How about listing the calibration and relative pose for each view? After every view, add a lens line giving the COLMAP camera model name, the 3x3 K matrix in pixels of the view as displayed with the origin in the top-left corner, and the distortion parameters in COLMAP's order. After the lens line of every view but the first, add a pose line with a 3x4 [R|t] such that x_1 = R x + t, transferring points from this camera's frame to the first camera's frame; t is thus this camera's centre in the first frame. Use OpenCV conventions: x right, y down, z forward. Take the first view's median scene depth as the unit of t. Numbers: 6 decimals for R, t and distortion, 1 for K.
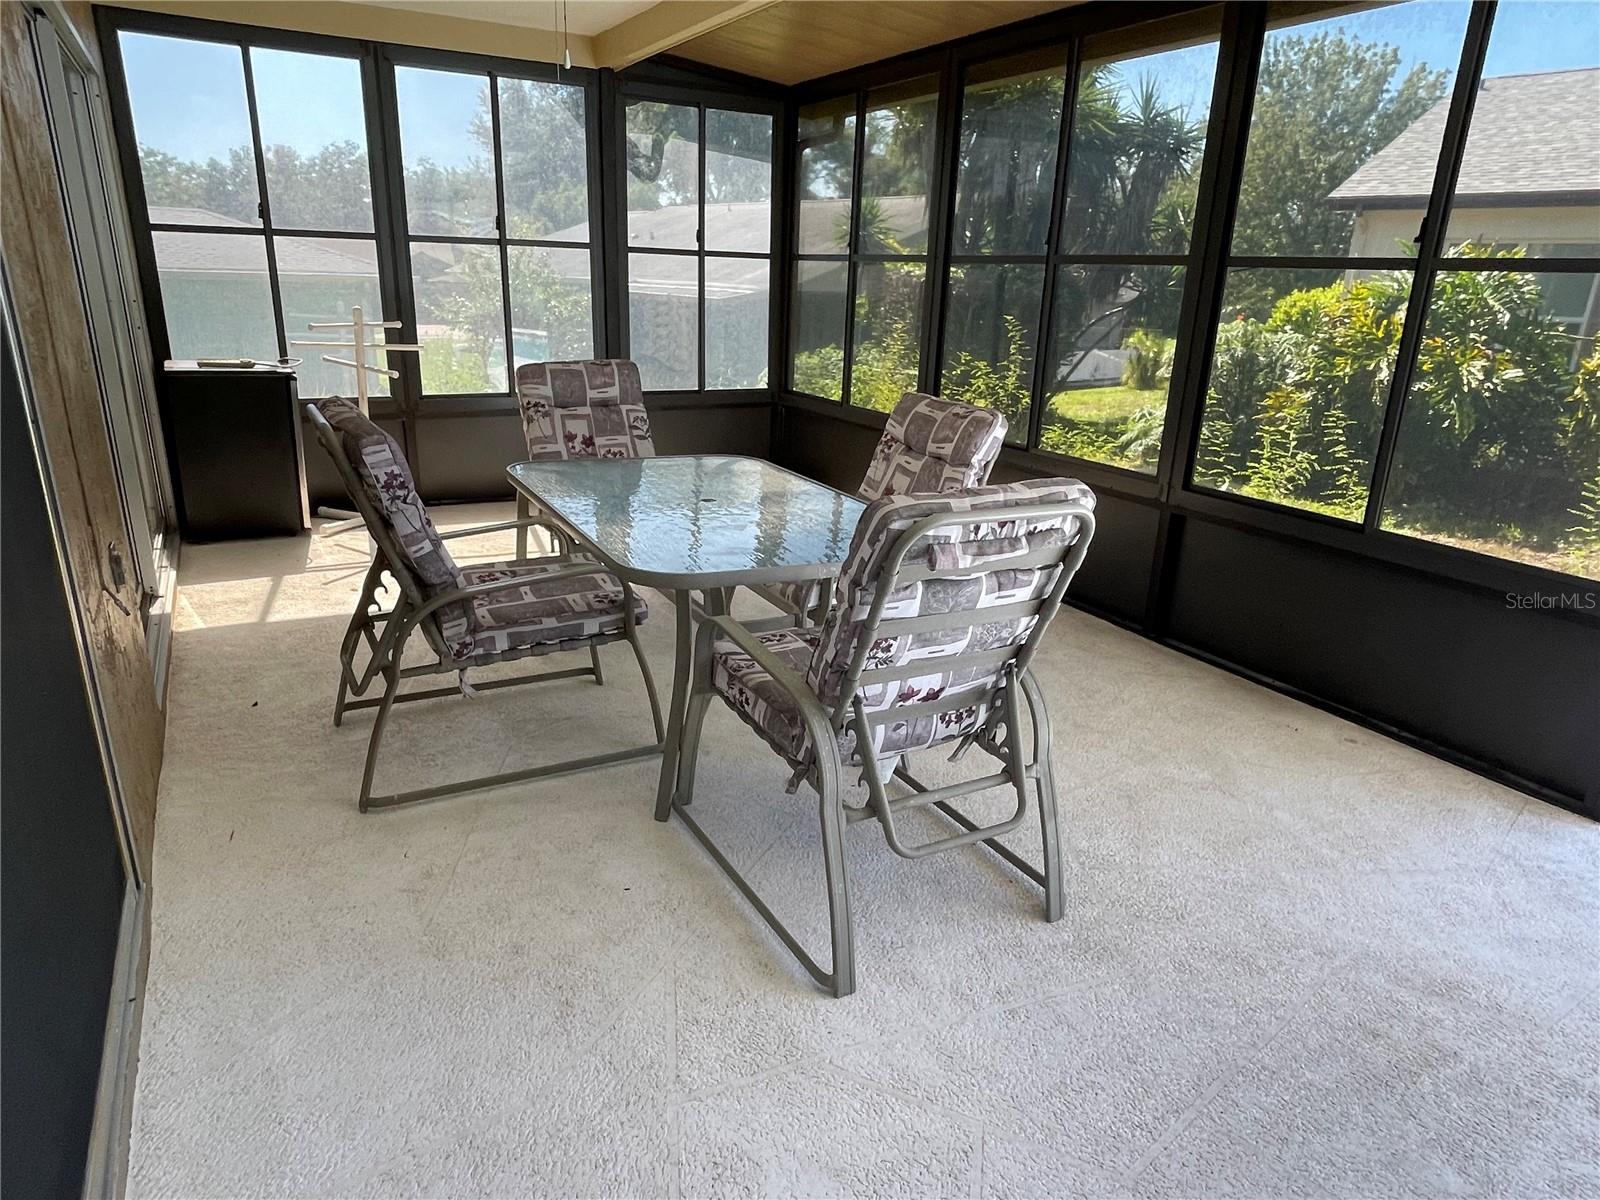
lens RADIAL K [[980.9, 0, 800.8], [0, 980.9, 605.1], [0, 0, 1]] dist [0.001864, -0.004642]
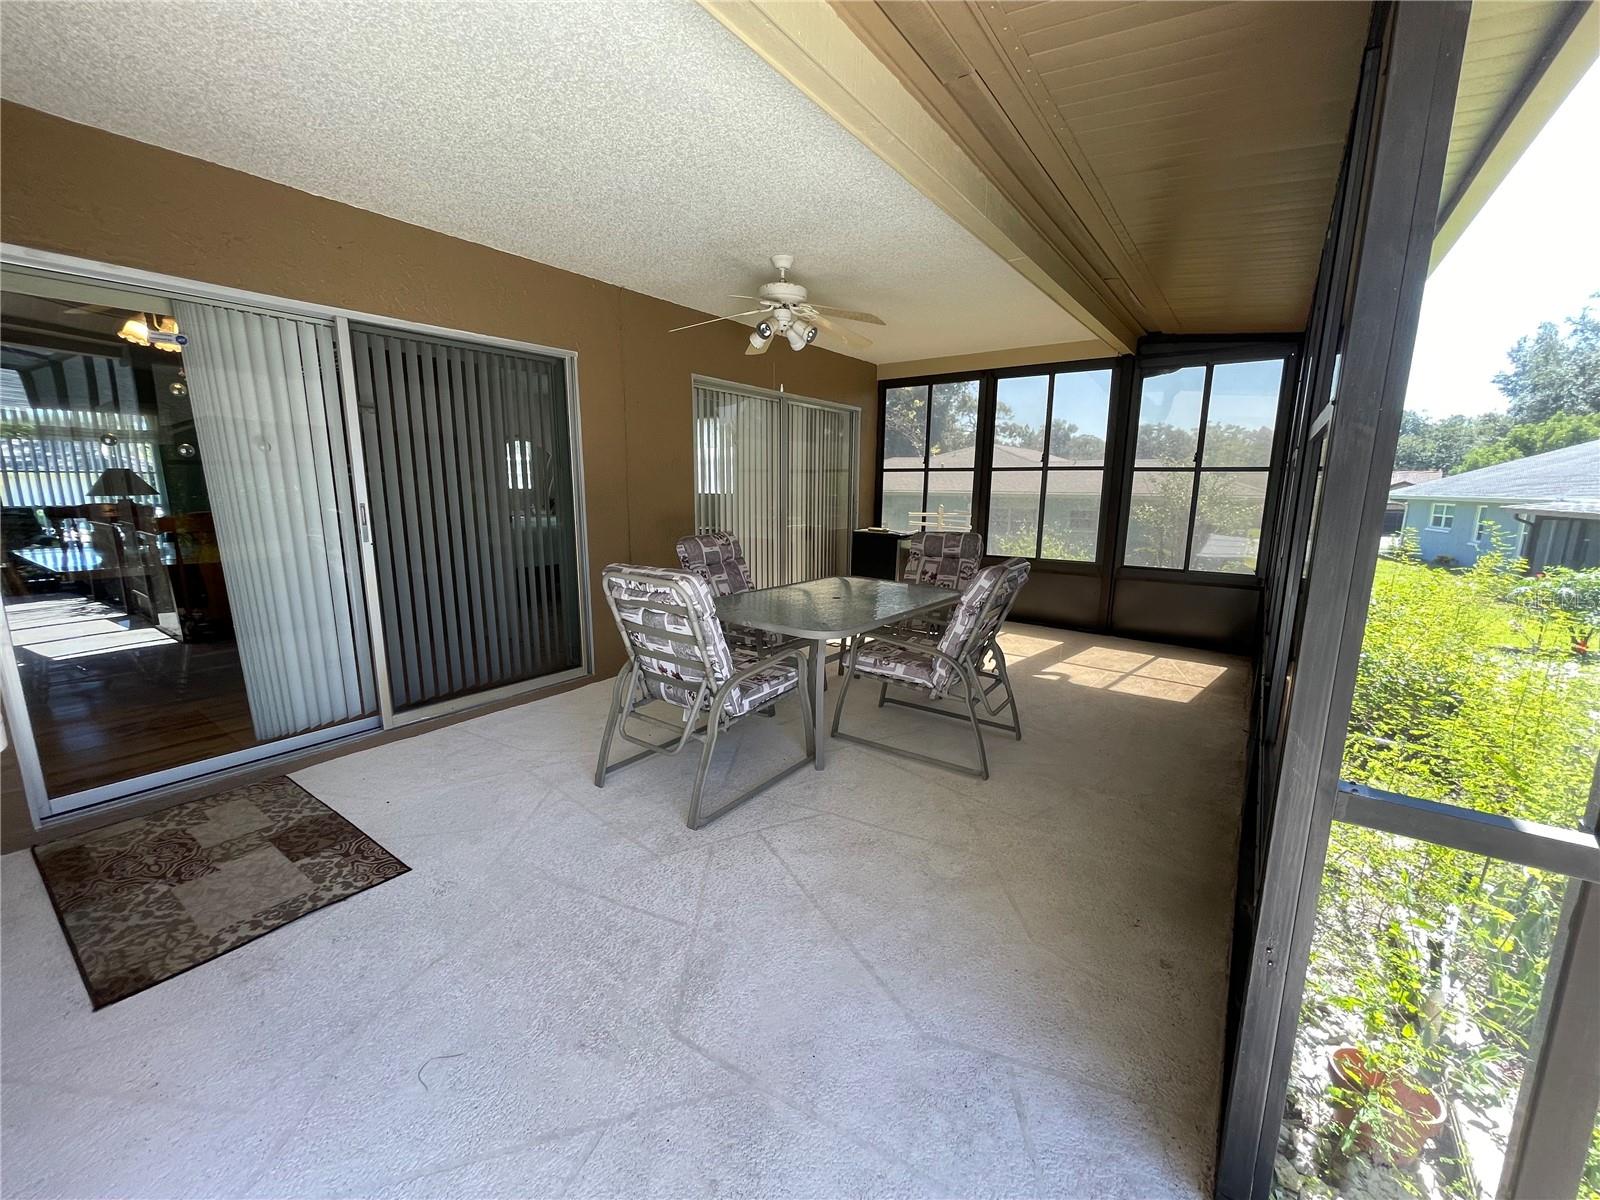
lens RADIAL K [[644.9, 0, 810.2], [0, 644.9, 603.0], [0, 0, 1]] dist [0.001919, -0.000494]
pose [[0.441130, 0.137331, -0.886874, 0.701410], [-0.283492, 0.958945, 0.007483, -0.068521], [0.851491, 0.248121, 0.461952, 0.299912]]
